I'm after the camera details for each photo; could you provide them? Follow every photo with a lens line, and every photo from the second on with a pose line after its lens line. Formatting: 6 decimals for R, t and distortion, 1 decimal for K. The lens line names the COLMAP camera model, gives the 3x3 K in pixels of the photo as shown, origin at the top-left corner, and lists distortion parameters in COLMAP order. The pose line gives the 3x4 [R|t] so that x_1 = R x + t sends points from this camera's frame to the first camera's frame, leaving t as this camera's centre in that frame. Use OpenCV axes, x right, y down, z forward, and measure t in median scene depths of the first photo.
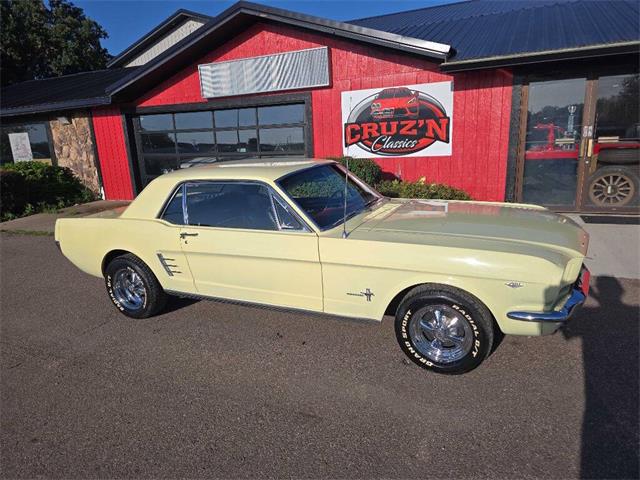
lens RADIAL K [[426.9, 0, 322.2], [0, 426.9, 241.8], [0, 0, 1]] dist [0.035004, -0.038492]
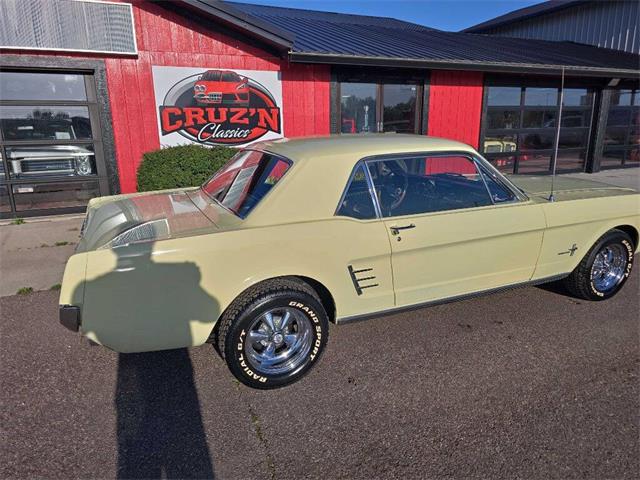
lens RADIAL K [[441.6, 0, 330.8], [0, 441.6, 227.7], [0, 0, 1]] dist [0.035415, 0.000665]
pose [[0.639994, -0.132466, 0.756875, -0.425718], [0.166645, 0.985511, 0.031570, -0.027314], [-0.750091, 0.105925, 0.652796, 0.258132]]
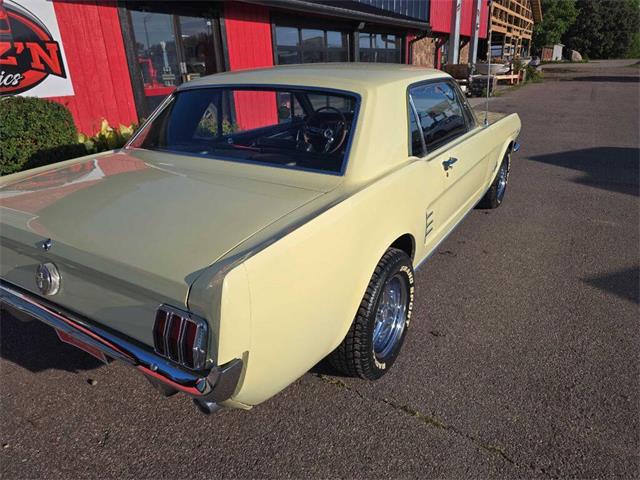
lens RADIAL K [[427.8, 0, 320.0], [0, 427.8, 240.0], [0, 0, 1]] dist [0.038000, -0.038146]
pose [[0.114135, -0.330191, 0.936988, -0.446328], [0.267819, 0.918460, 0.291039, -0.068490], [-0.956685, 0.217725, 0.193260, 0.476692]]
